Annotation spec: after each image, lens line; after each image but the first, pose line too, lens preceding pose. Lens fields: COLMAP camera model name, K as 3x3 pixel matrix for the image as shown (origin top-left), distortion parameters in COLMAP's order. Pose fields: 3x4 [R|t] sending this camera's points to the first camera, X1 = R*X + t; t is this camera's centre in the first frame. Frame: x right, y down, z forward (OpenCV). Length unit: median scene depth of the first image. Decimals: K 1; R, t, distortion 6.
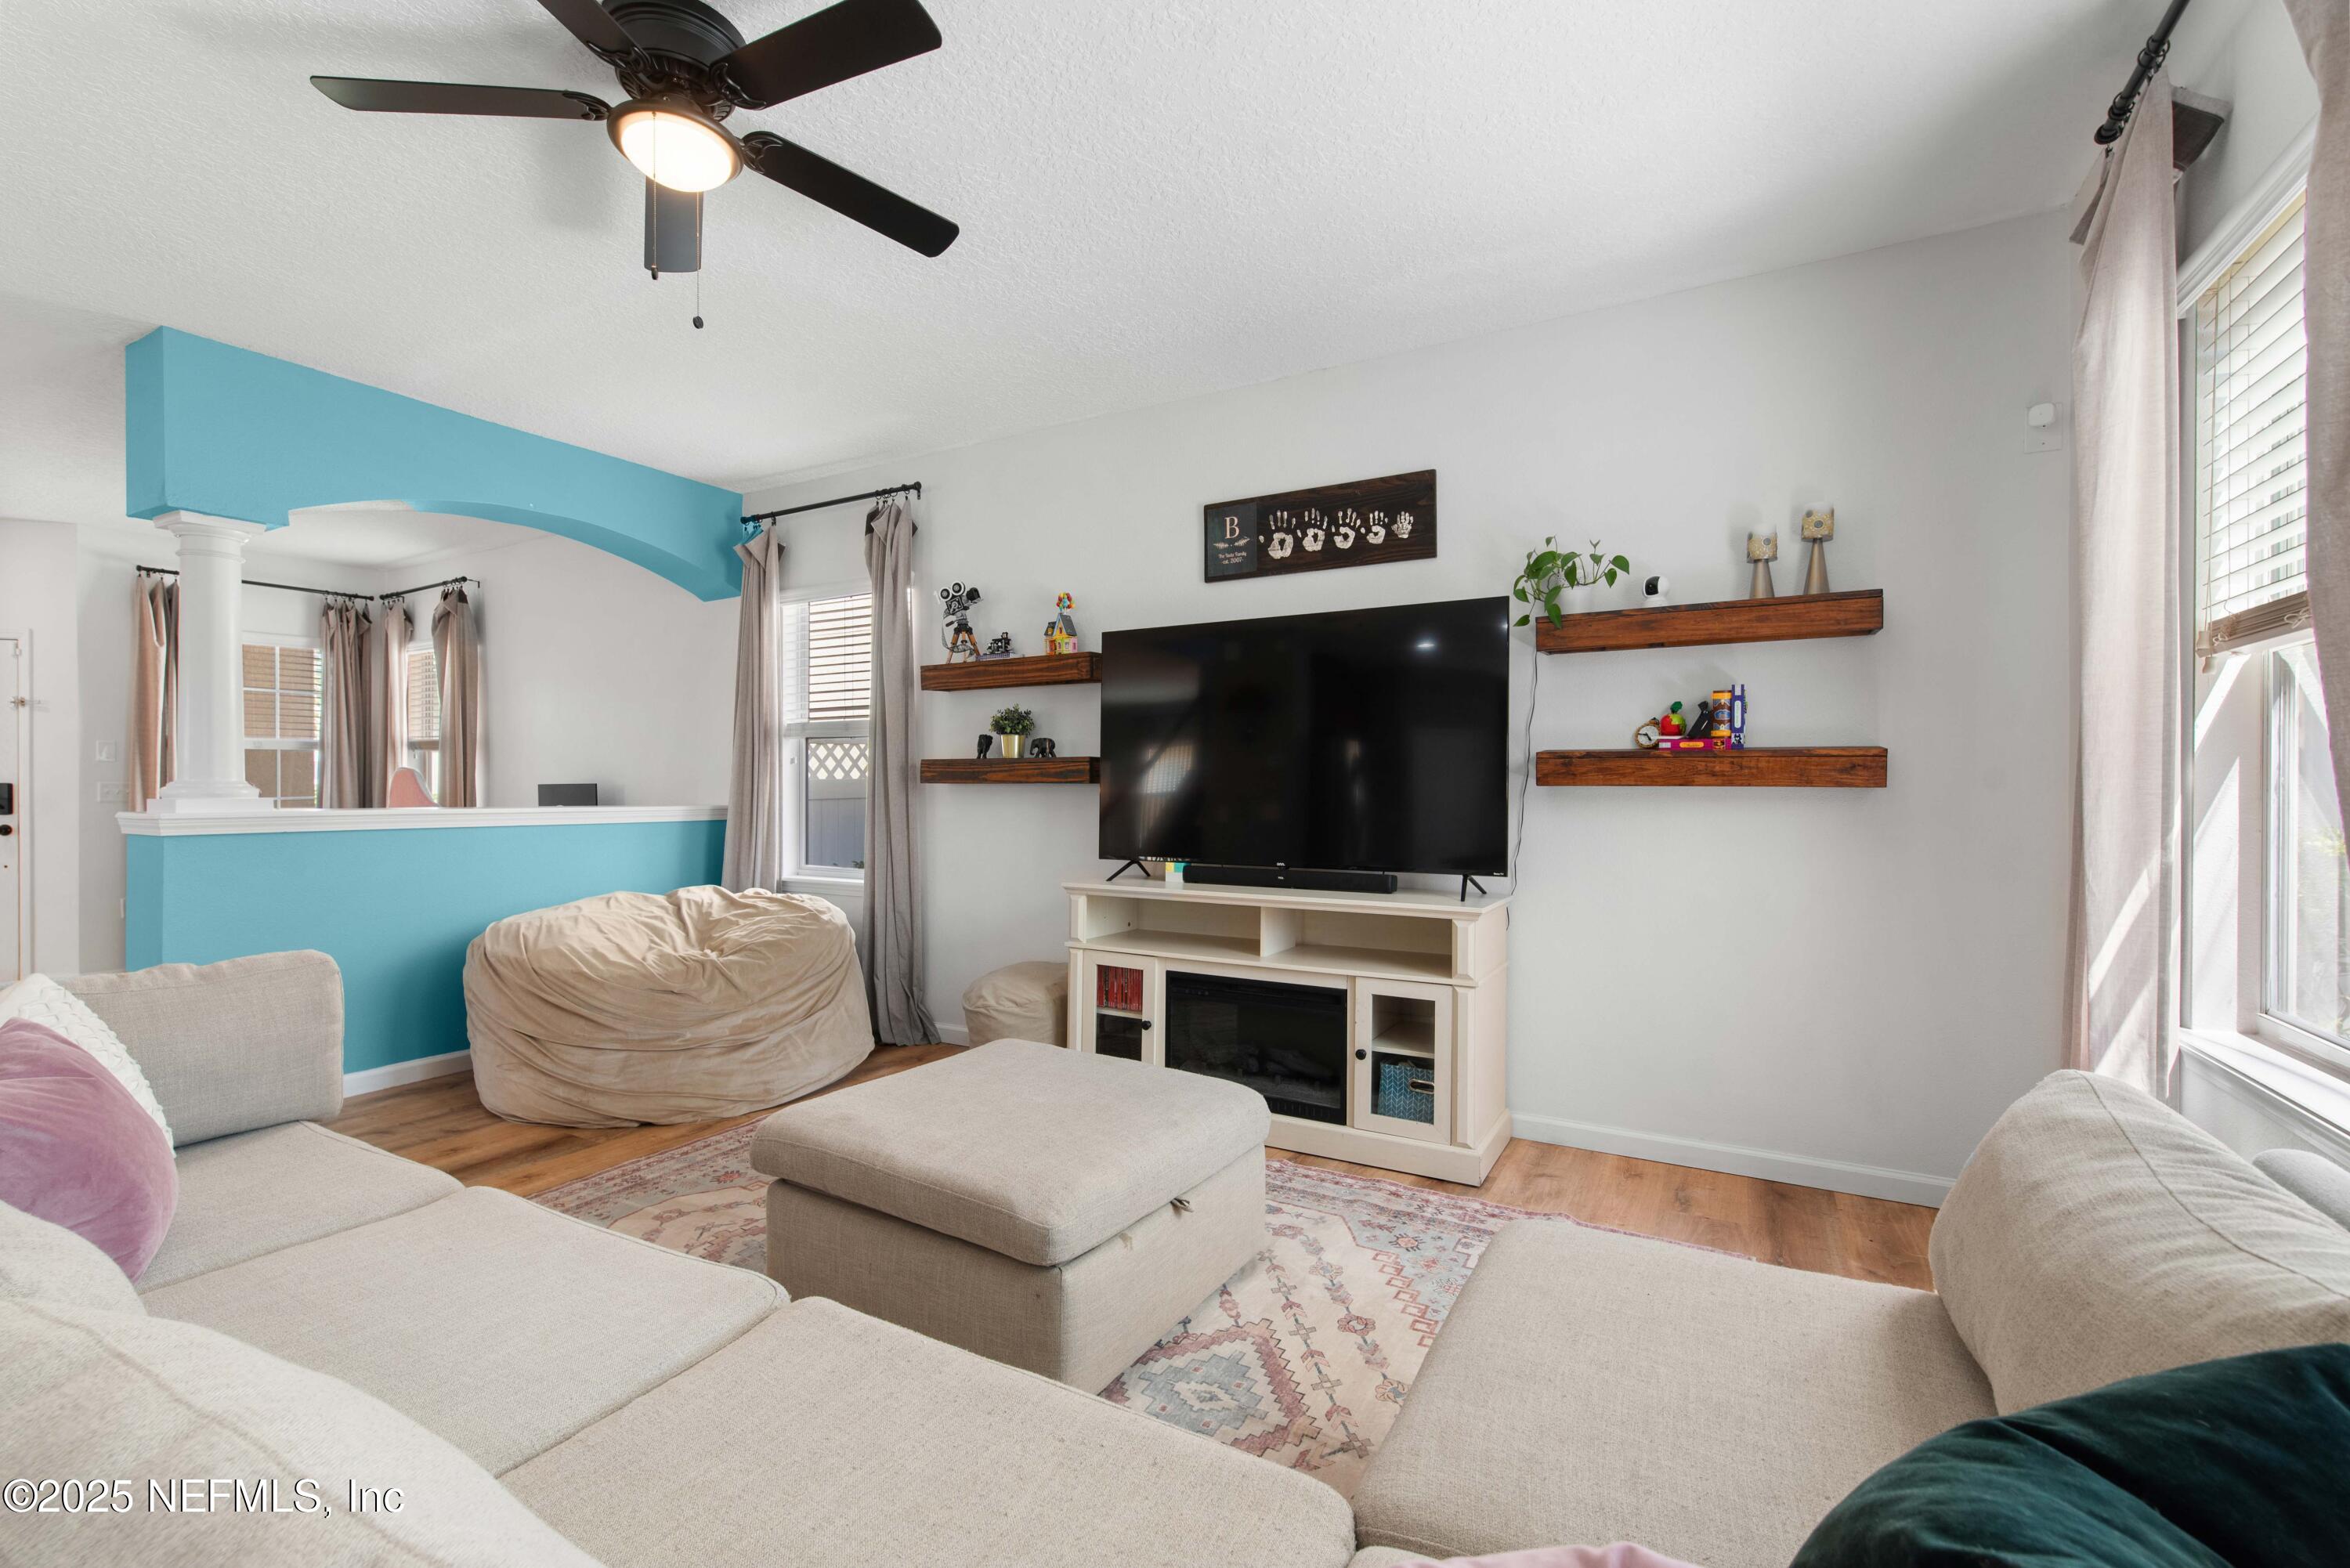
lens RADIAL K [[1001.3, 0, 1154.4], [0, 1001.3, 791.4], [0, 0, 1]] dist [0.001125, 0.000137]
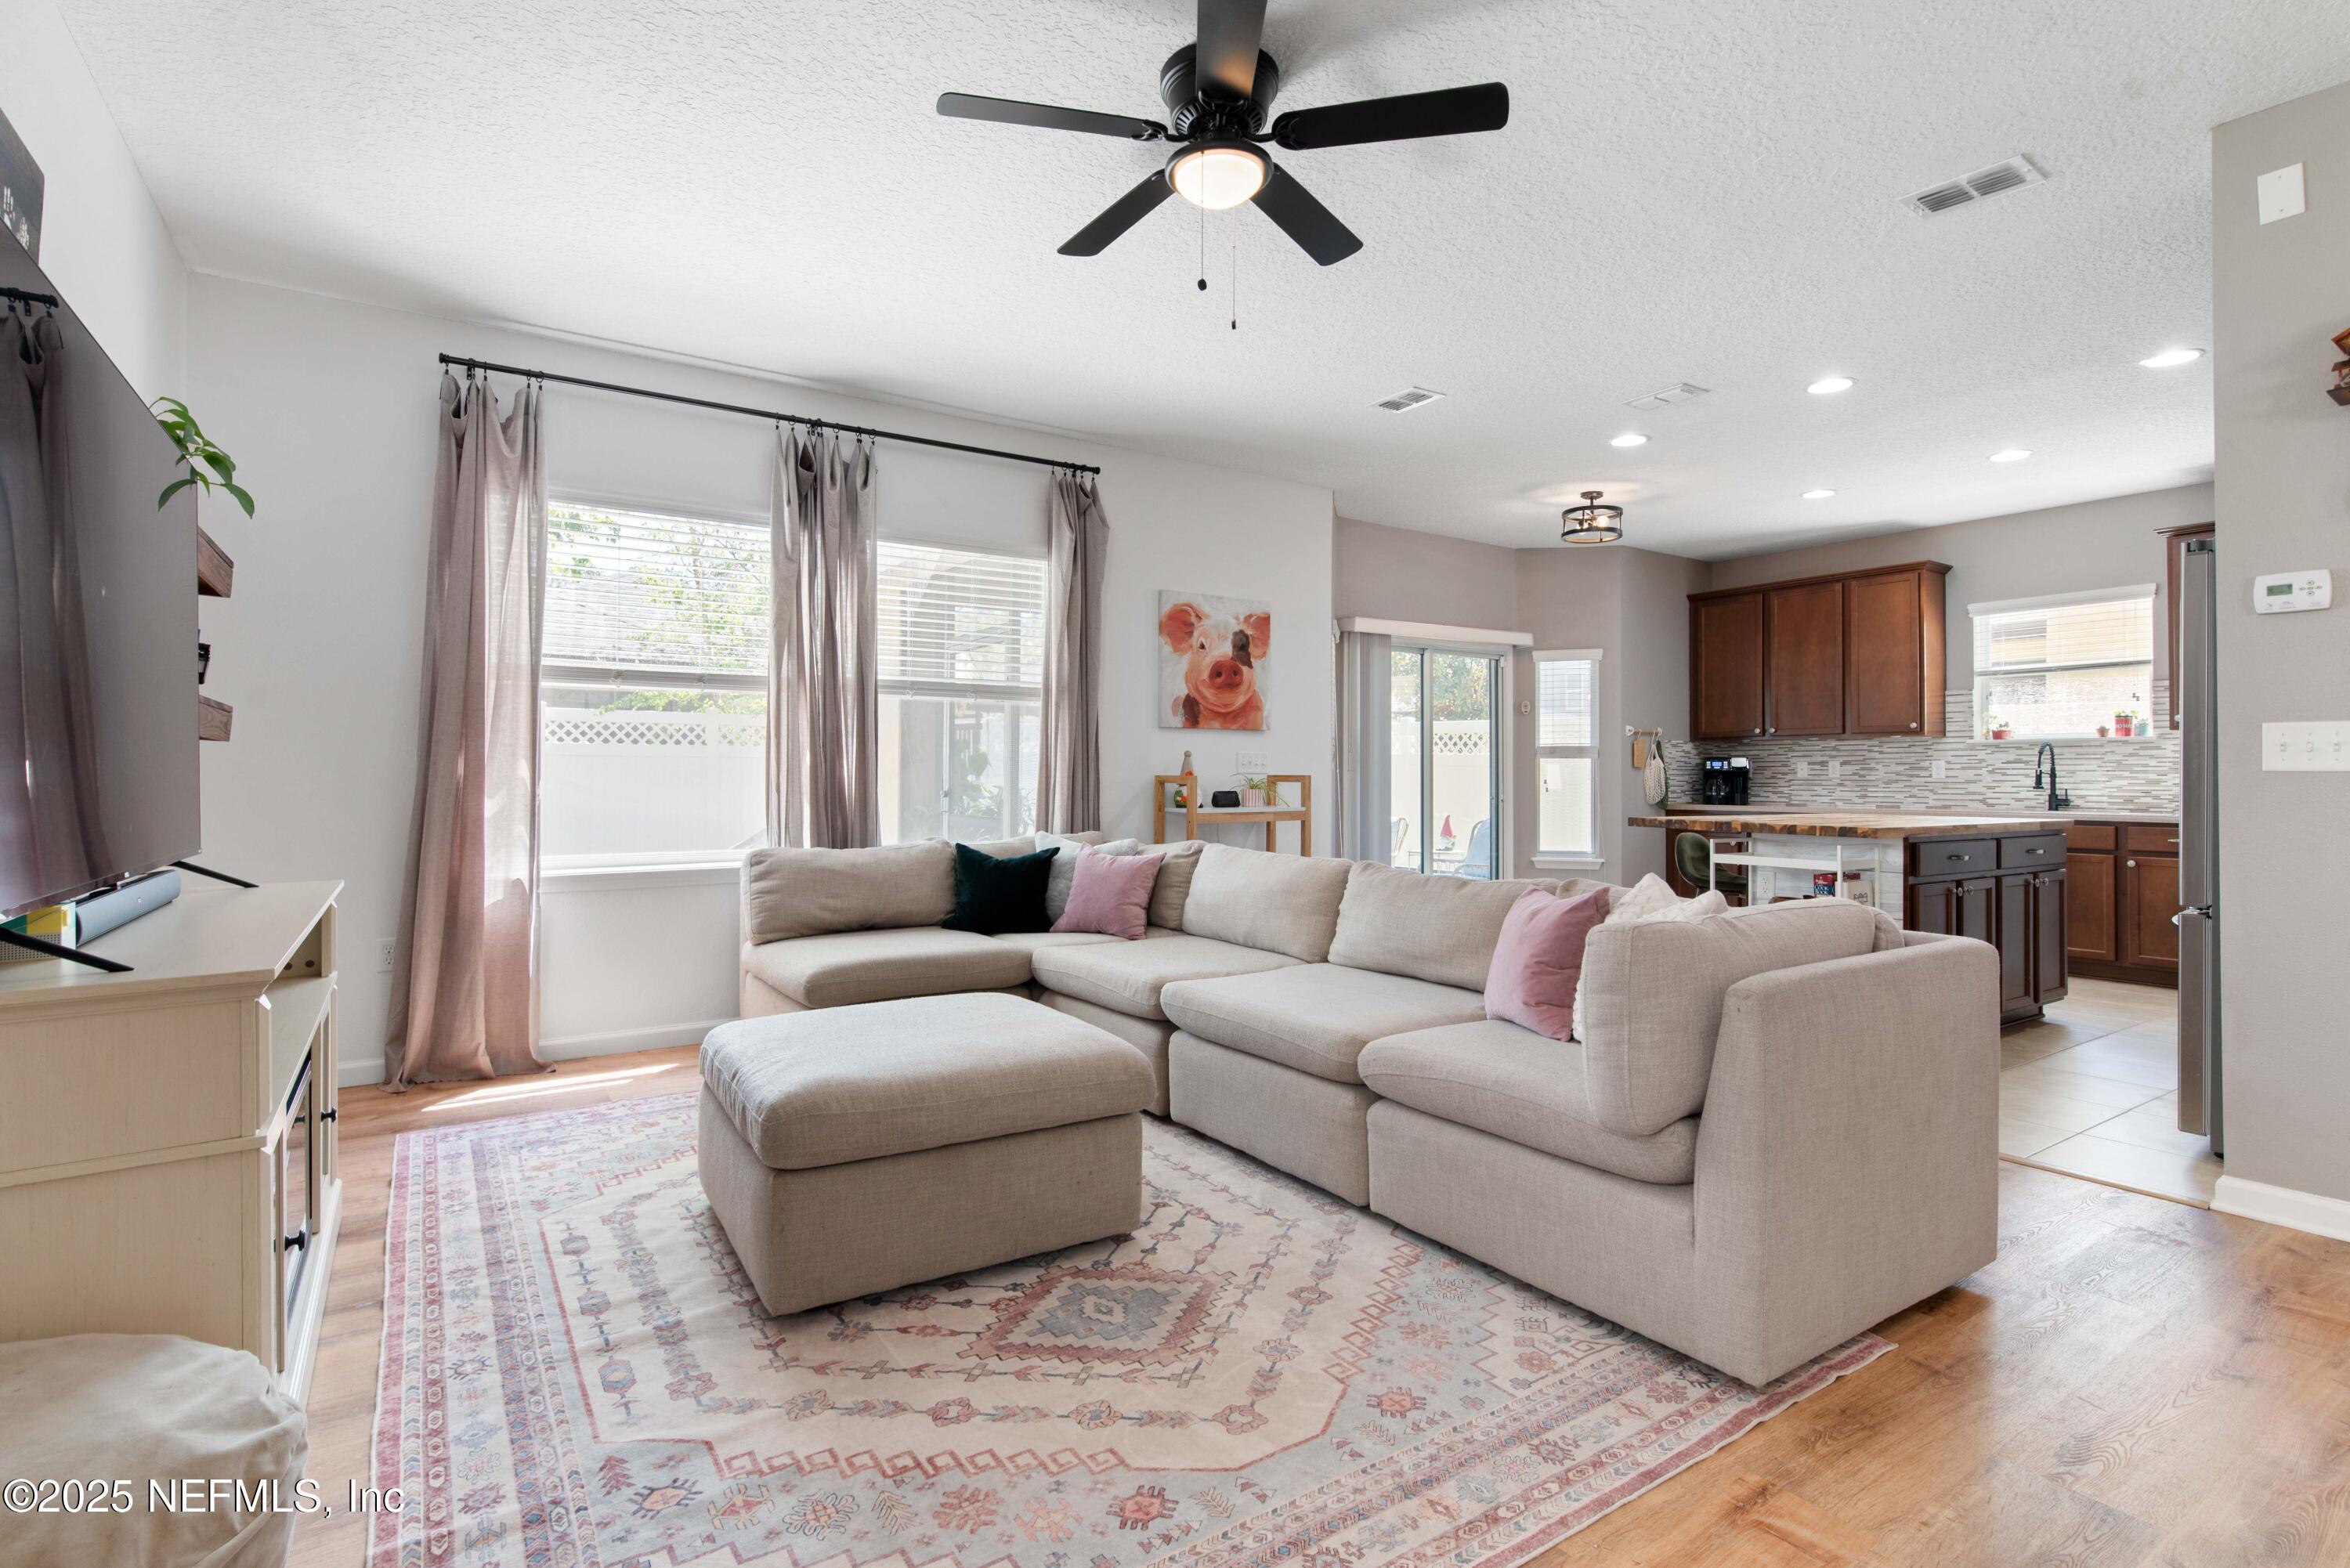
lens RADIAL K [[1119.5, 0, 1155.4], [0, 1119.5, 760.5], [0, 0, 1]] dist [-0.001548, -0.000628]
pose [[-0.891729, 0.003154, 0.452559, -0.517102], [0.000182, 0.999978, -0.006611, 0.018149], [-0.452570, -0.005813, -0.891710, 1.135155]]
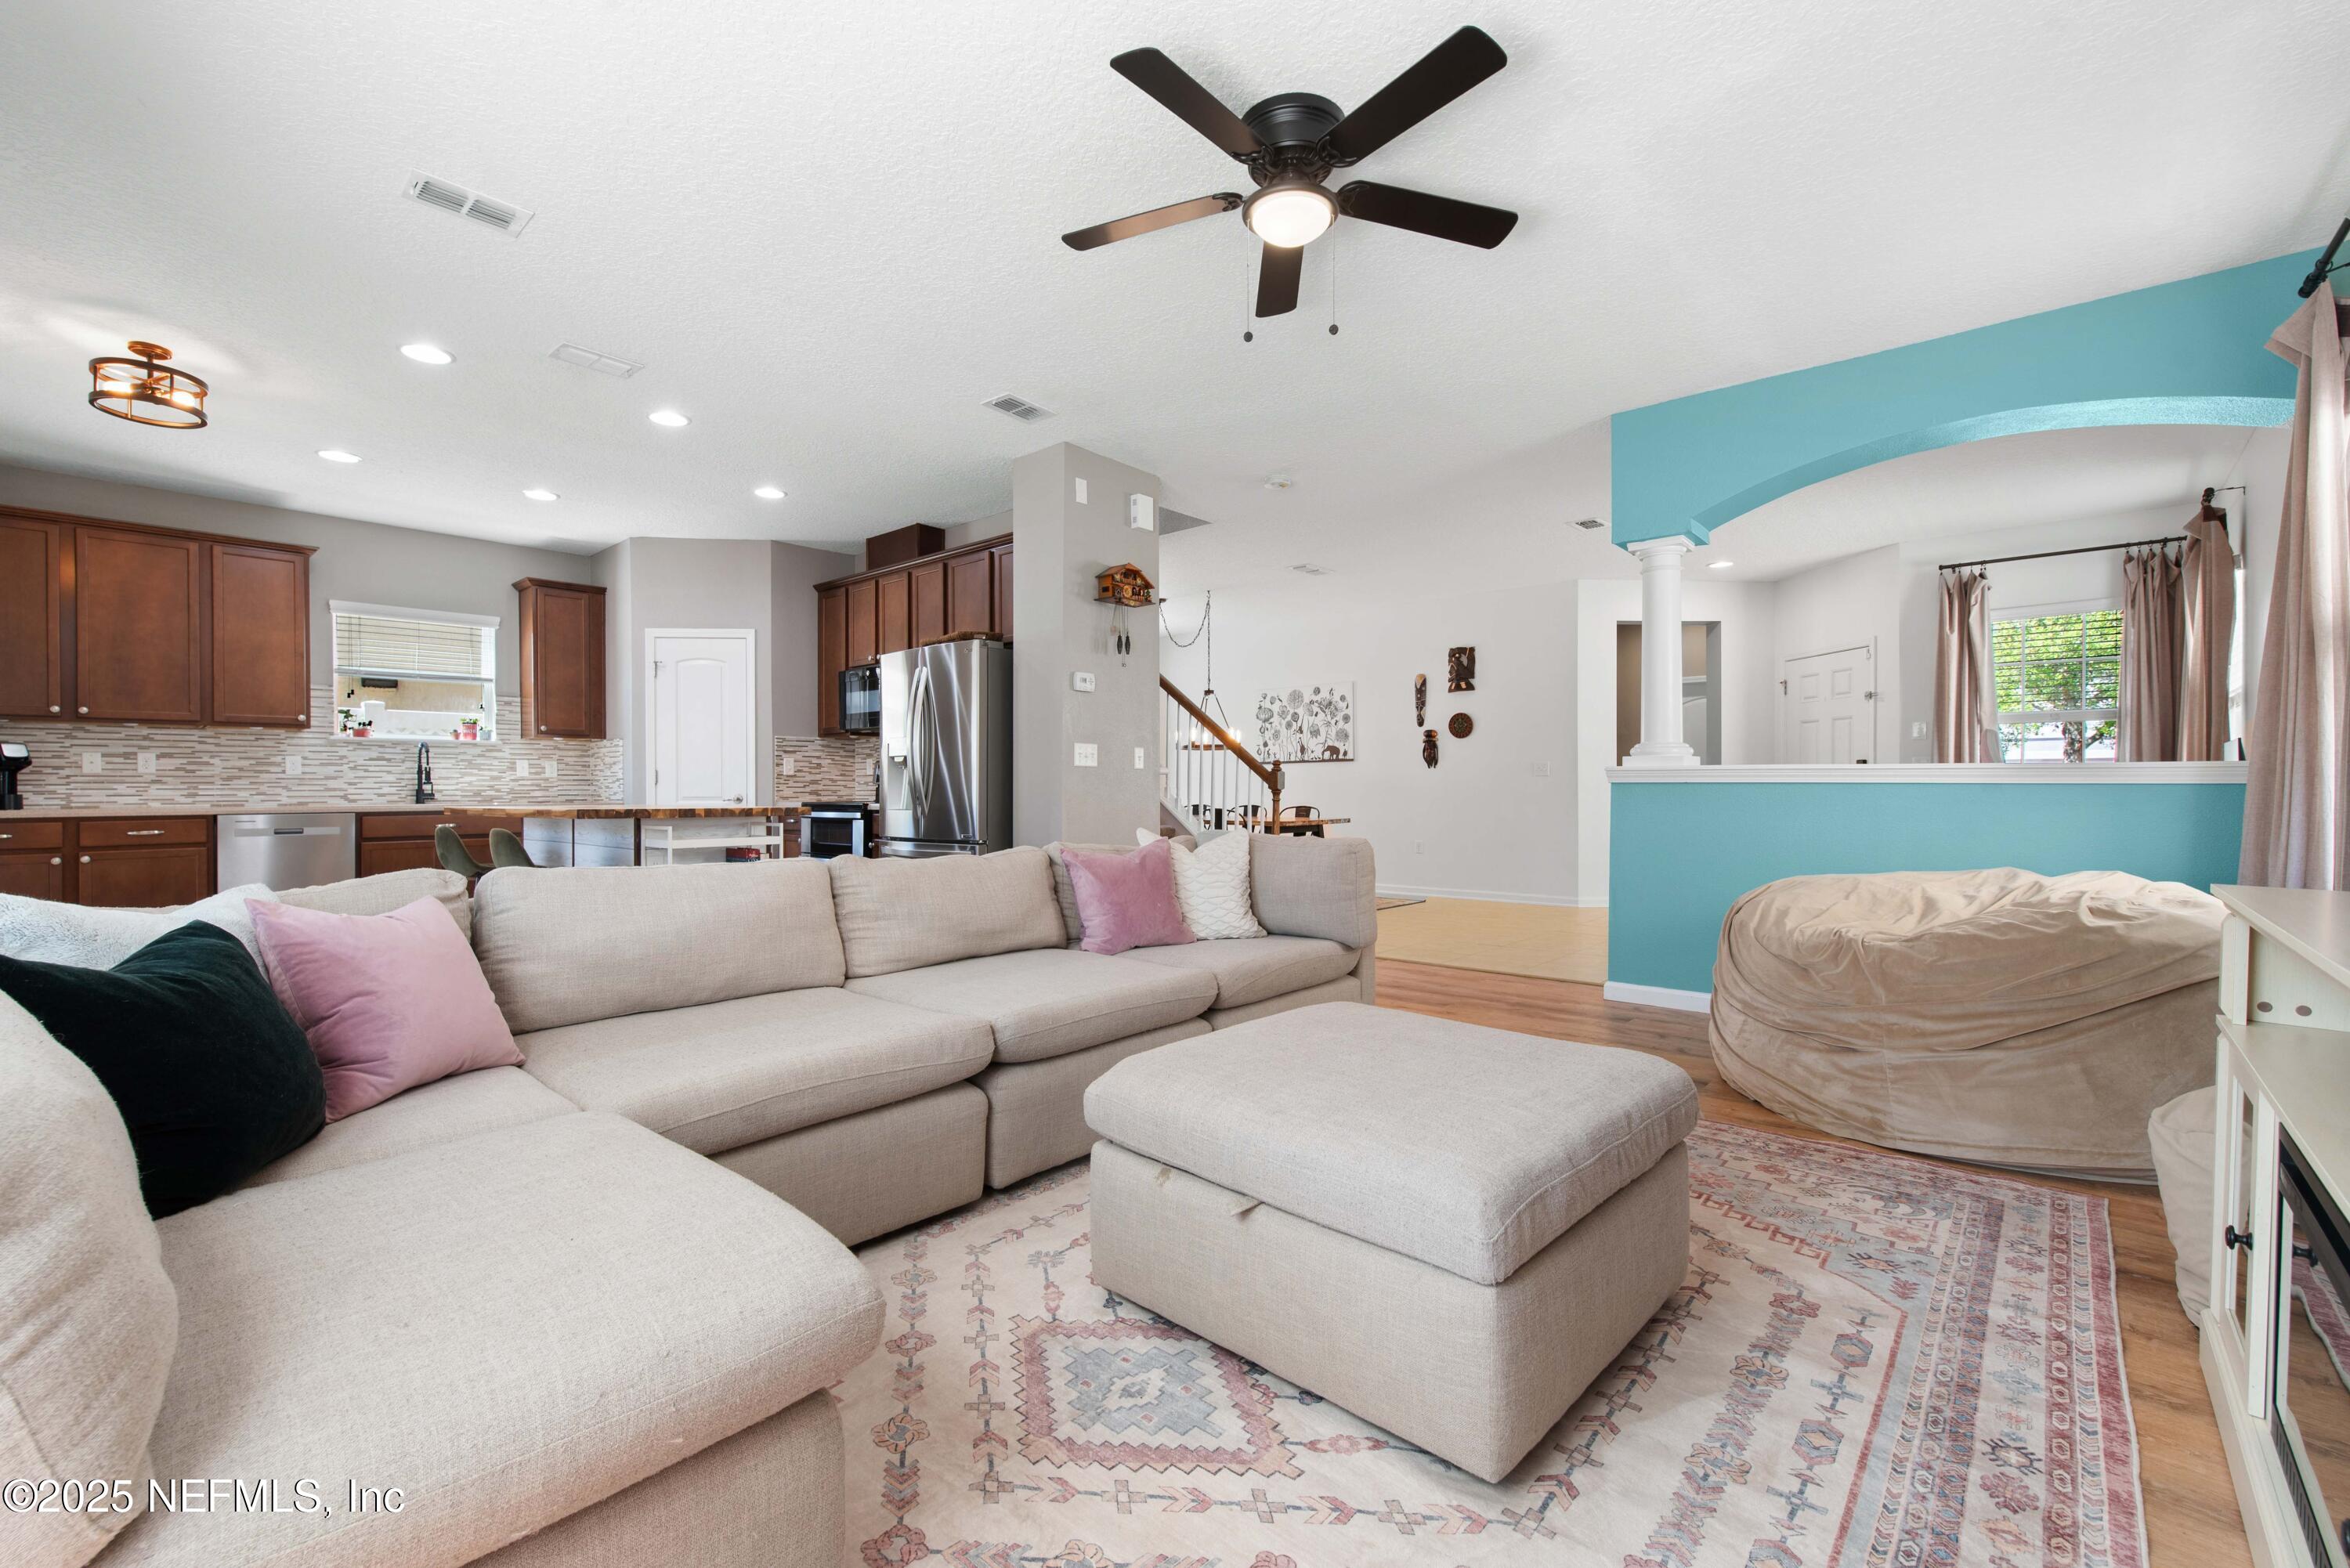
lens RADIAL K [[1001.5, 0, 1170.4], [0, 1001.5, 792.5], [0, 0, 1]] dist [-0.001480, -0.000954]
pose [[-0.202027, 0.005264, -0.979366, 0.424815], [-0.005737, 0.999962, 0.006558, 0.045678], [0.979363, 0.006944, -0.201989, 0.583642]]
